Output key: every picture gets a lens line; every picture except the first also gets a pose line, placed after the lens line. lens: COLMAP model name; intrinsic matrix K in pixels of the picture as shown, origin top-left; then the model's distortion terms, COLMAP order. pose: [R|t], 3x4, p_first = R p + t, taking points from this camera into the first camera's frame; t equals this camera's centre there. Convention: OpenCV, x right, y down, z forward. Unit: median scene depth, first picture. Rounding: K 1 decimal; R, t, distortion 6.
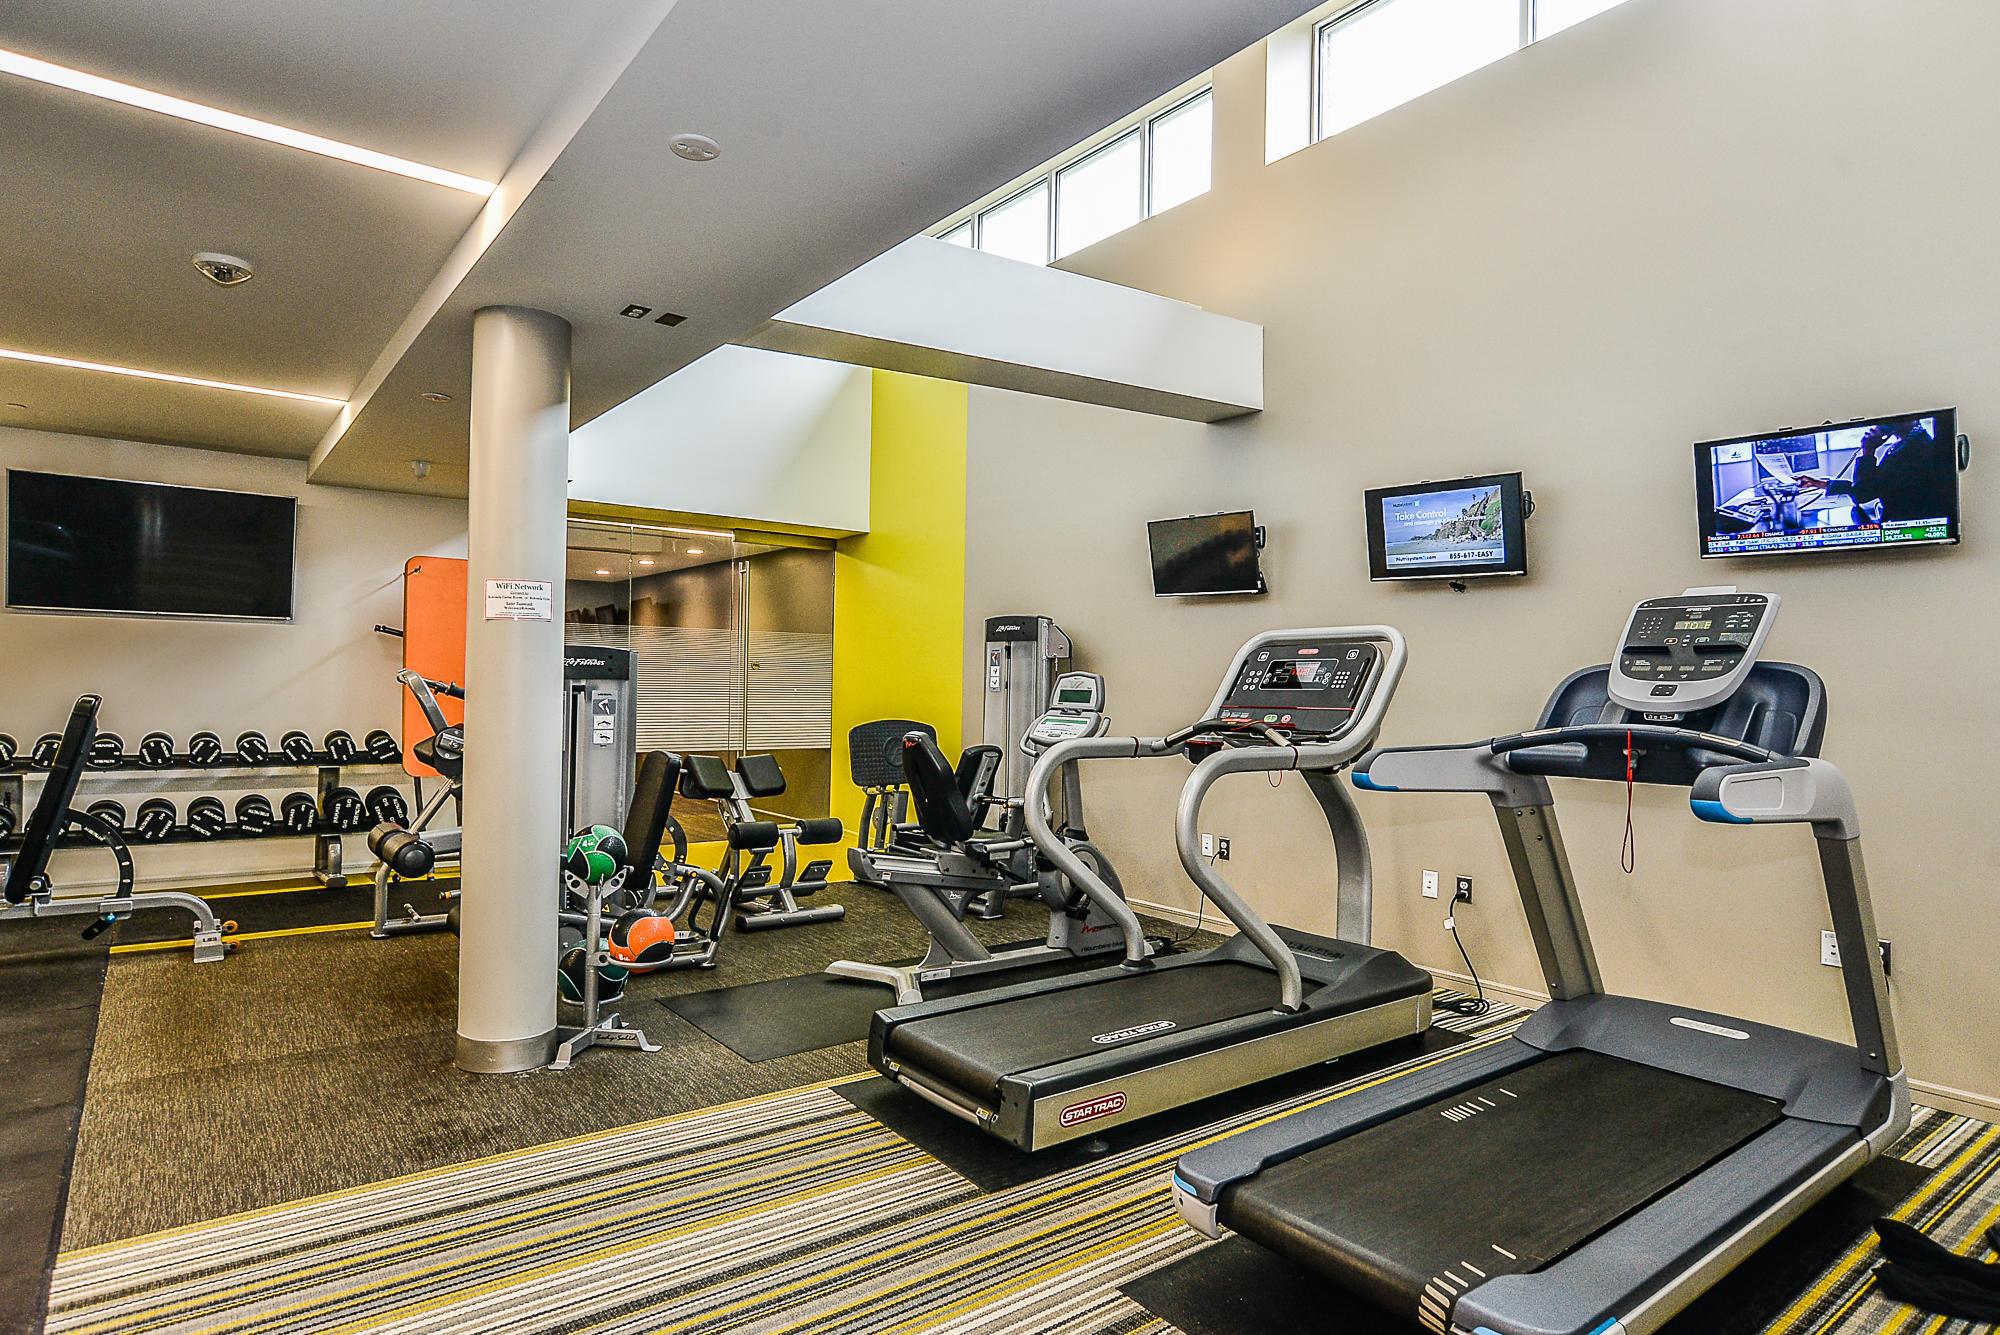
lens RADIAL K [[1107.0, 0, 1000.0], [0, 1107.0, 667.5], [0, 0, 1]] dist [-0.023599, 0.015363]
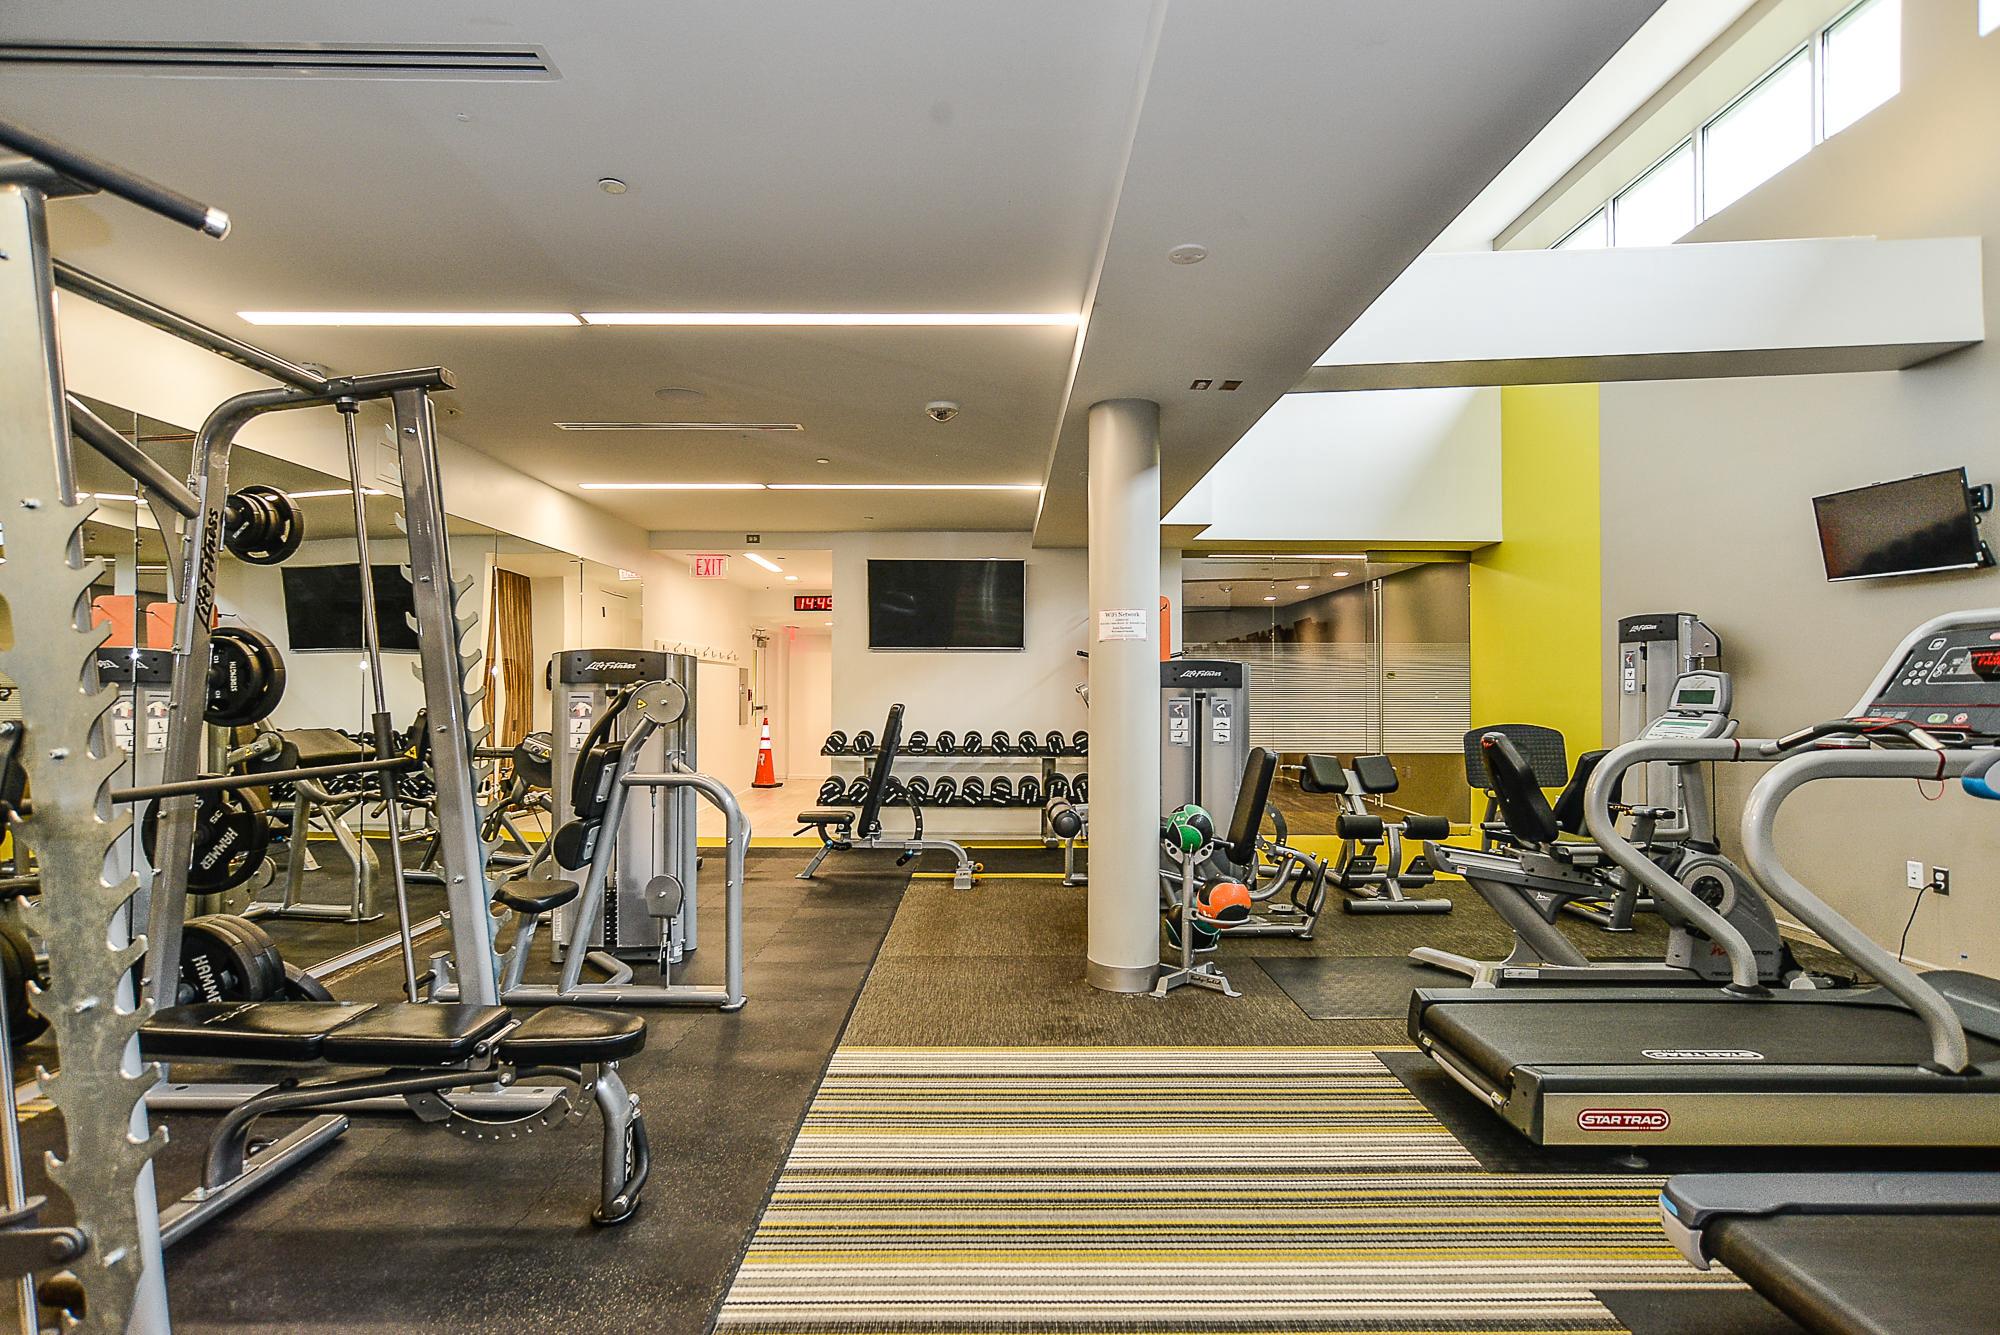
lens RADIAL K [[984.4, 0, 982.9], [0, 984.4, 664.9], [0, 0, 1]] dist [-0.026236, 0.015231]
pose [[0.796633, -0.030958, -0.603670, 0.102166], [0.020750, 0.999500, -0.023875, 0.007686], [0.604107, 0.006494, 0.796877, -0.010785]]
